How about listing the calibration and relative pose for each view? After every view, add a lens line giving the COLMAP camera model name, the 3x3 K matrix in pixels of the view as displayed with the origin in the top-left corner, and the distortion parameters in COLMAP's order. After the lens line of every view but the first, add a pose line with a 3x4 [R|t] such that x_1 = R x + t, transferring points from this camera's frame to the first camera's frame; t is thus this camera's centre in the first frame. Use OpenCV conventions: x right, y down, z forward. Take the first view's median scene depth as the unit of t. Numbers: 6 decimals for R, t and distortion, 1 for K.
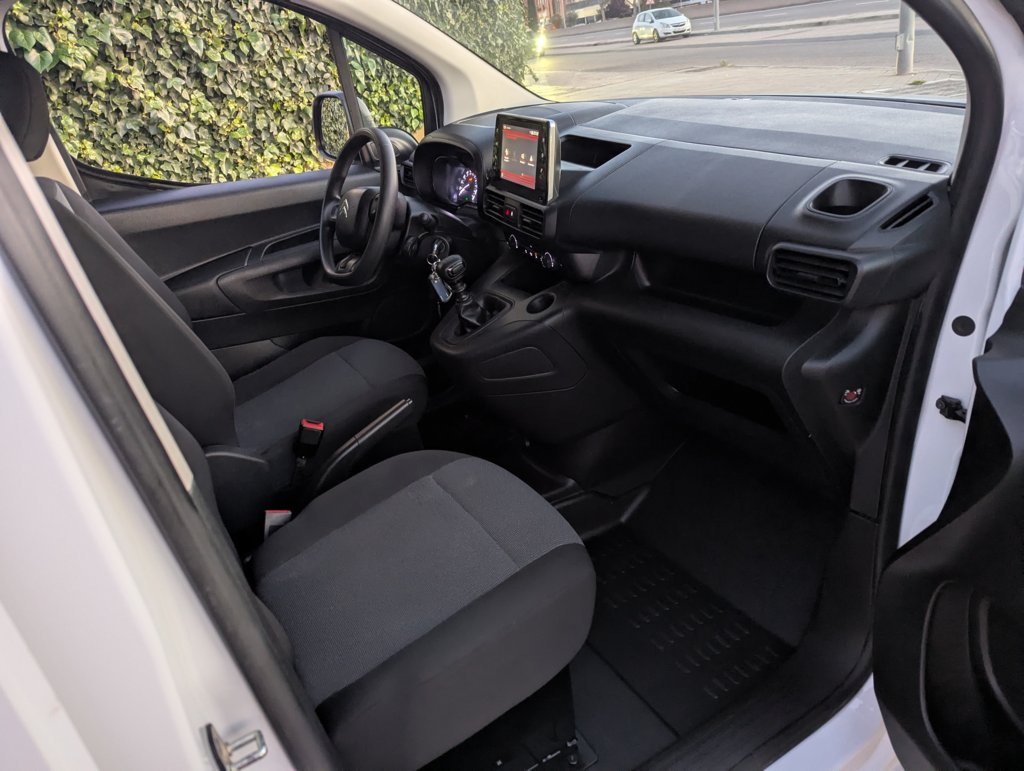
lens RADIAL K [[730.1, 0, 511.7], [0, 730.1, 387.5], [0, 0, 1]] dist [0.050707, -0.033723]
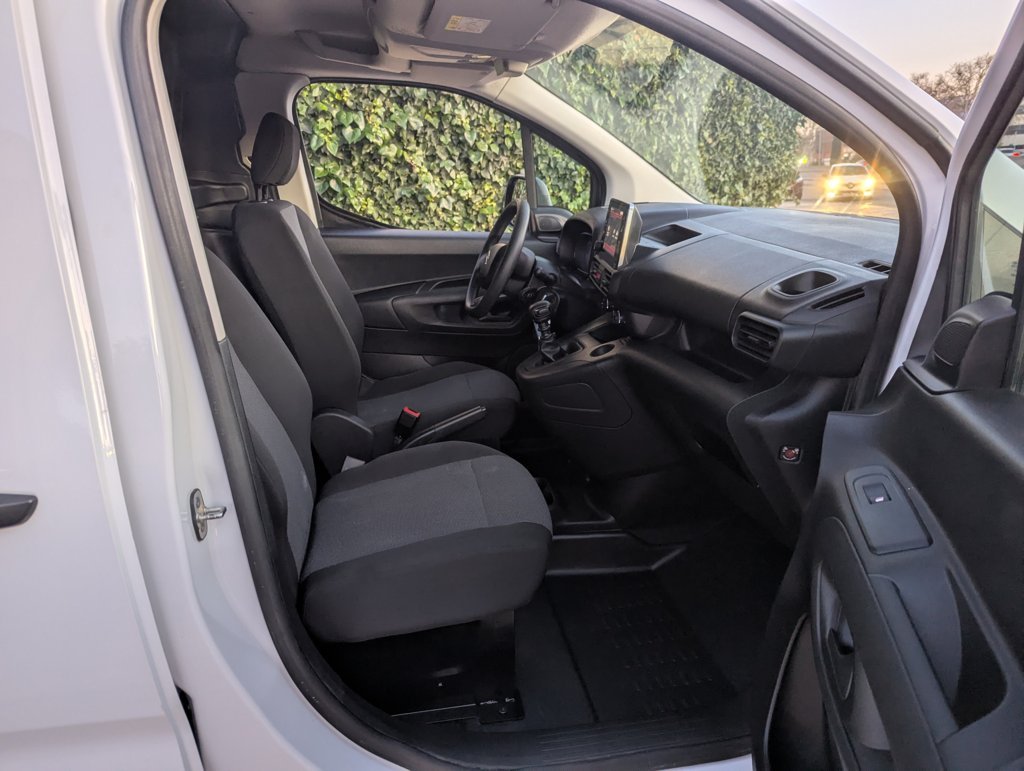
lens RADIAL K [[730.1, 0, 511.7], [0, 730.1, 387.5], [0, 0, 1]] dist [0.050707, -0.033723]
pose [[0.928544, 0.205460, -0.309179, 0.096604], [-0.244537, 0.965168, -0.093019, 0.030580], [0.279298, 0.161978, 0.946444, -0.053716]]
